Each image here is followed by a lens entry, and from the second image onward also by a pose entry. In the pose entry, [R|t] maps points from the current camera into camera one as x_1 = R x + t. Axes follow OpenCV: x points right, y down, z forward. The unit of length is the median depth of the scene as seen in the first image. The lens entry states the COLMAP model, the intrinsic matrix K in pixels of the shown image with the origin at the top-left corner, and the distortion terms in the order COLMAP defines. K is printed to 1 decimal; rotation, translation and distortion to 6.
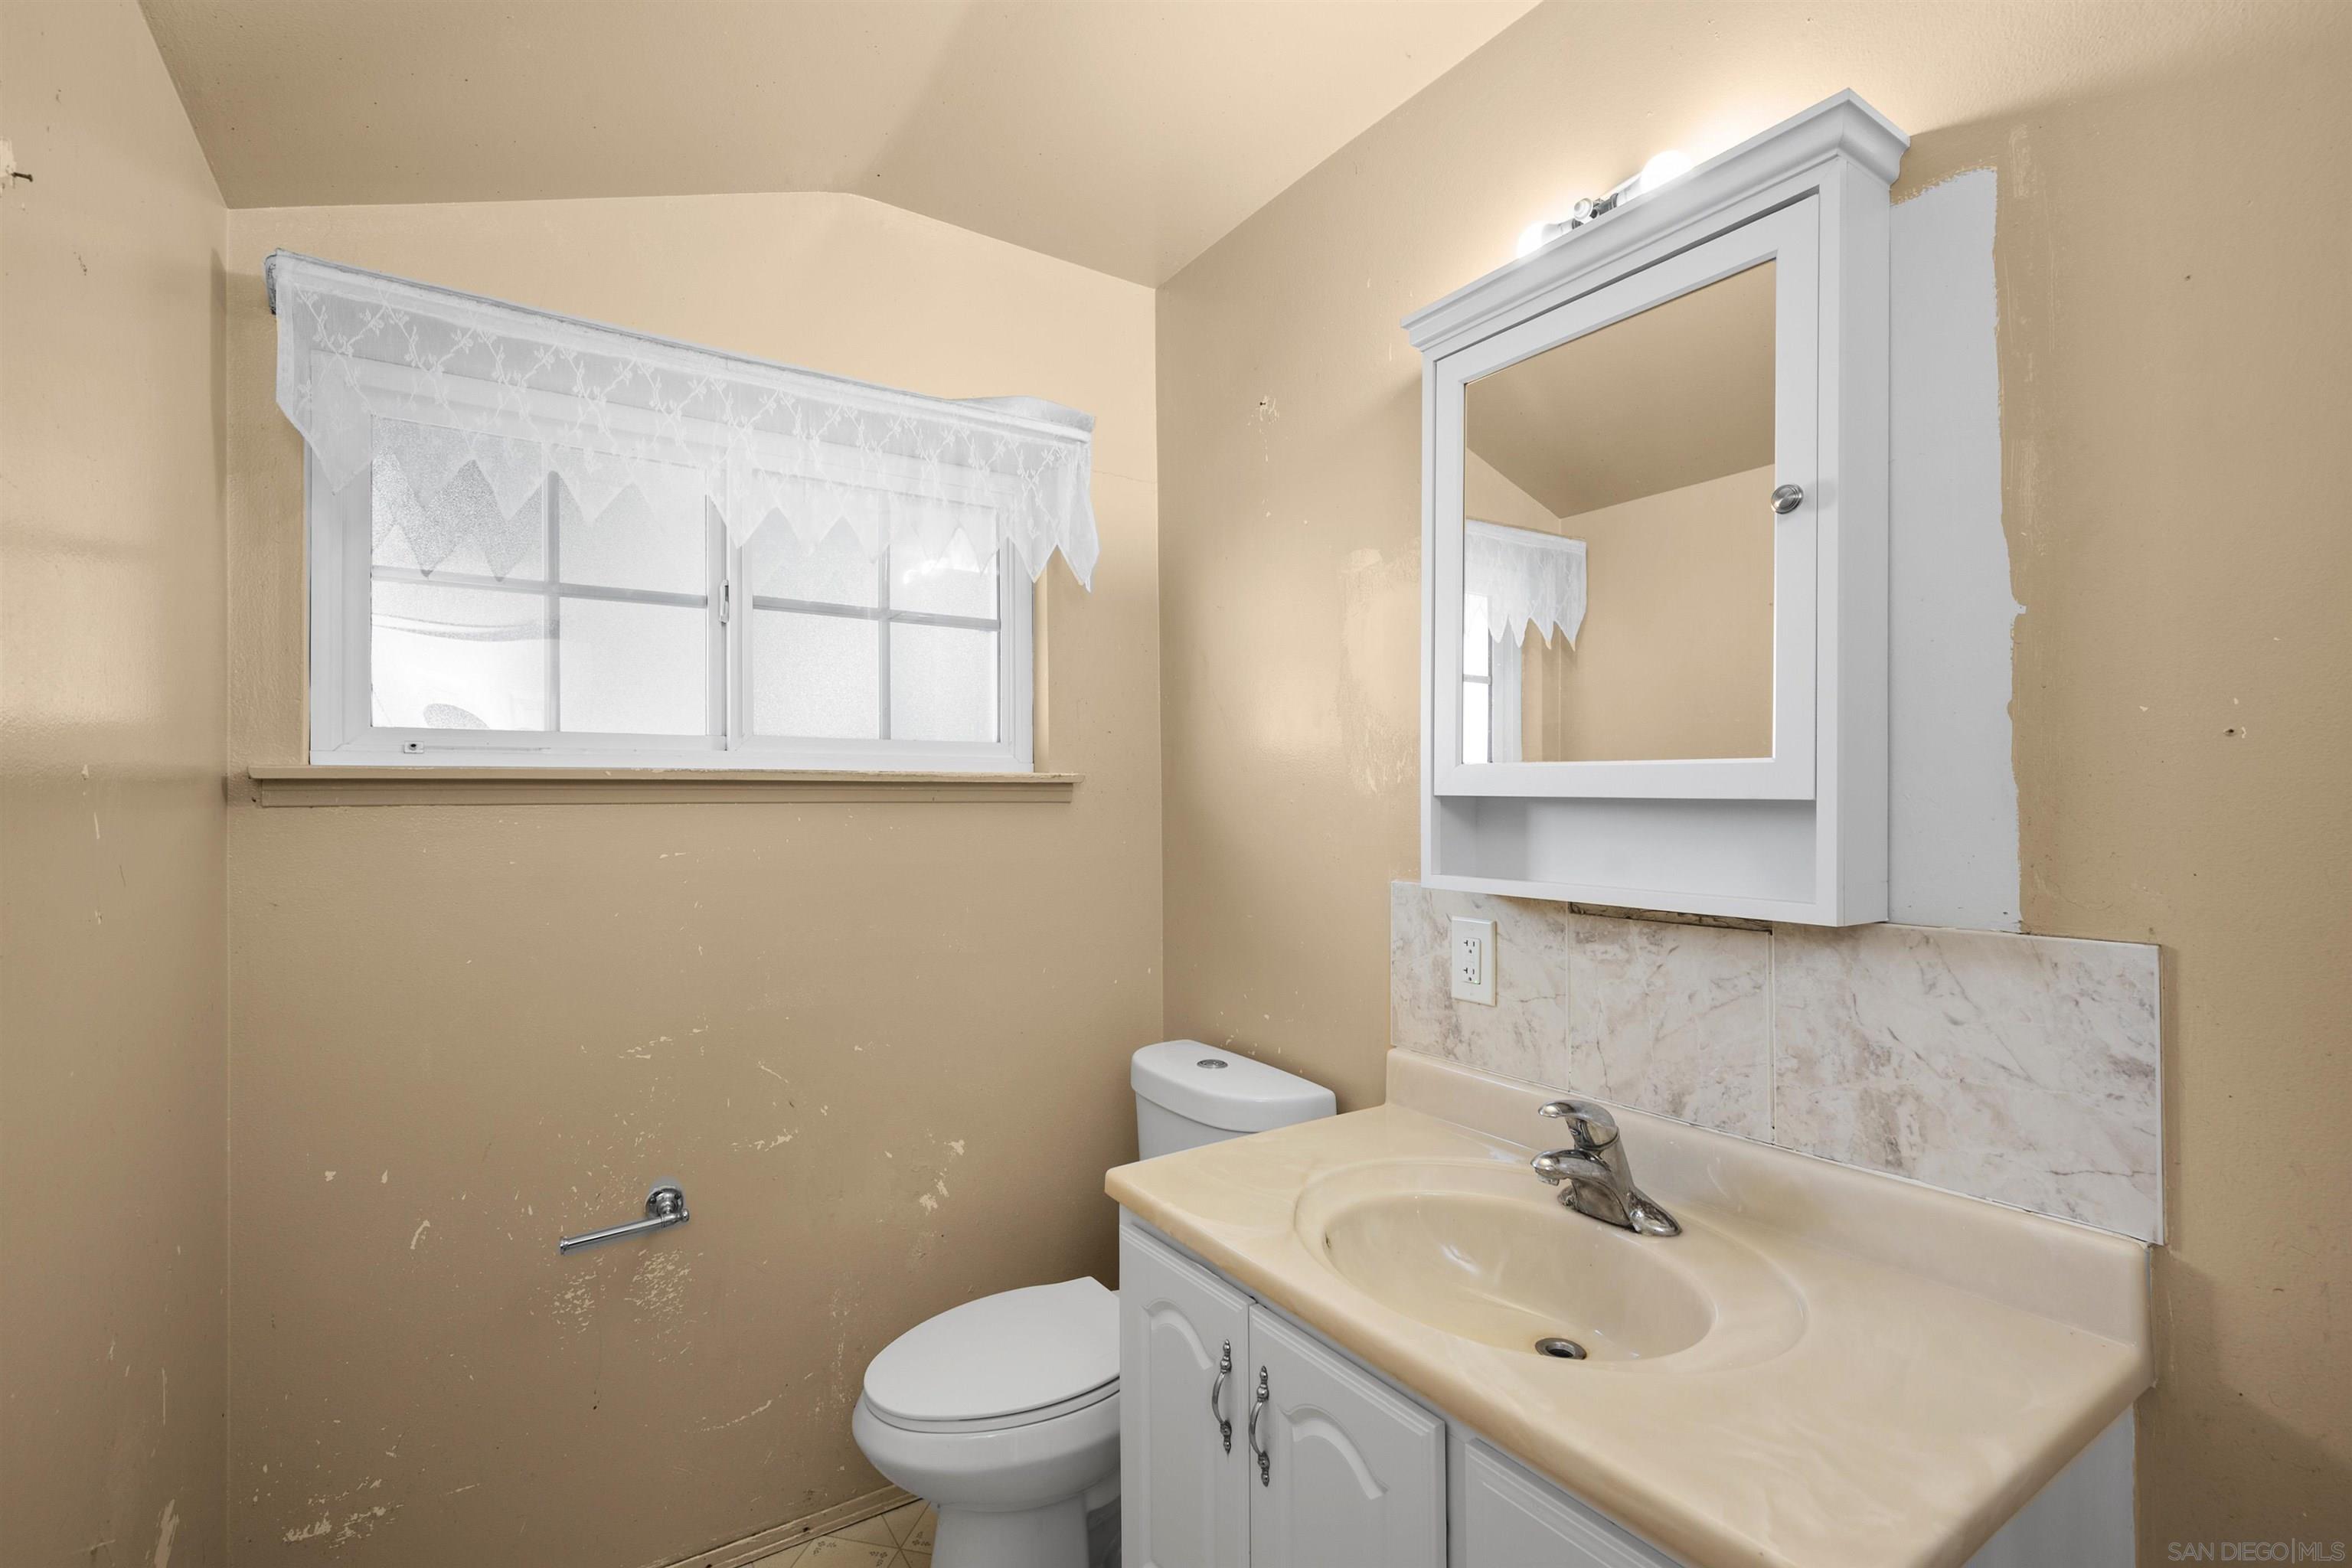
lens RADIAL K [[1069.4, 0, 1180.0], [0, 1069.4, 809.2], [0, 0, 1]] dist [-0.000542, 0.000076]
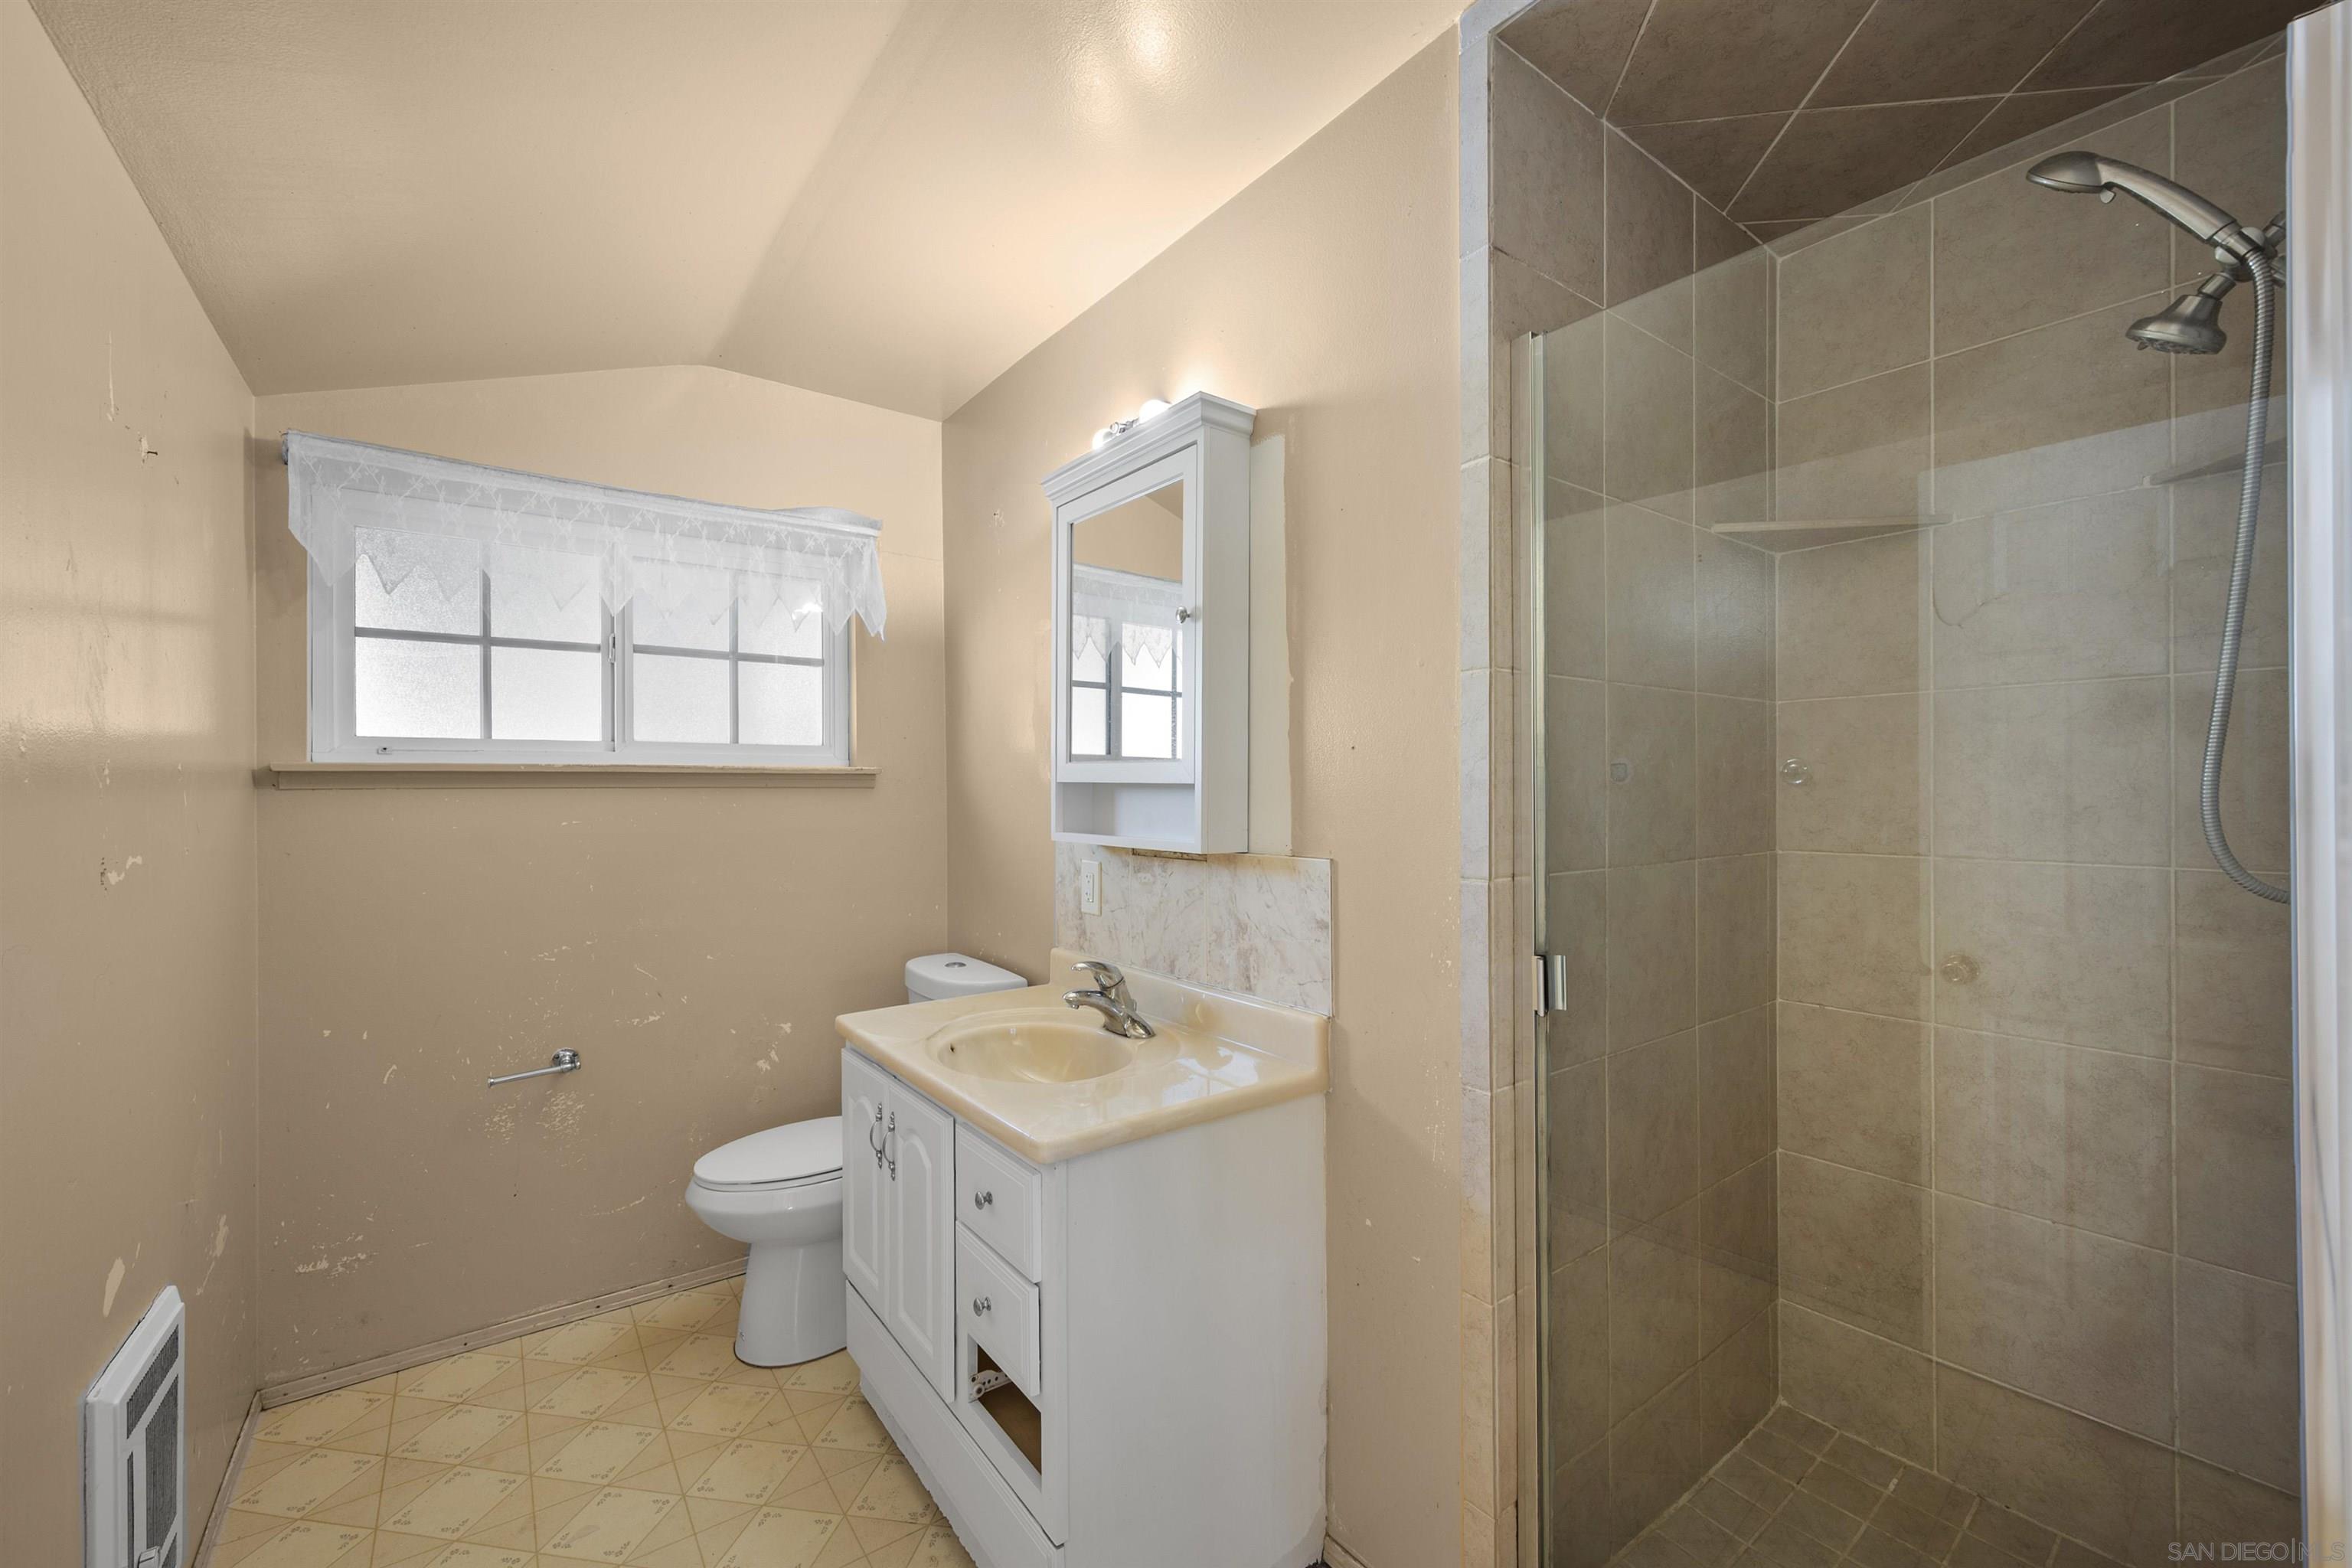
lens RADIAL K [[944.9, 0, 1169.2], [0, 944.9, 799.2], [0, 0, 1]] dist [0.001587, -0.000236]
pose [[0.998566, -0.001713, 0.053499, 0.327197], [0.001589, 0.999996, 0.002352, 0.009500], [-0.053503, -0.002263, 0.998565, -0.403764]]
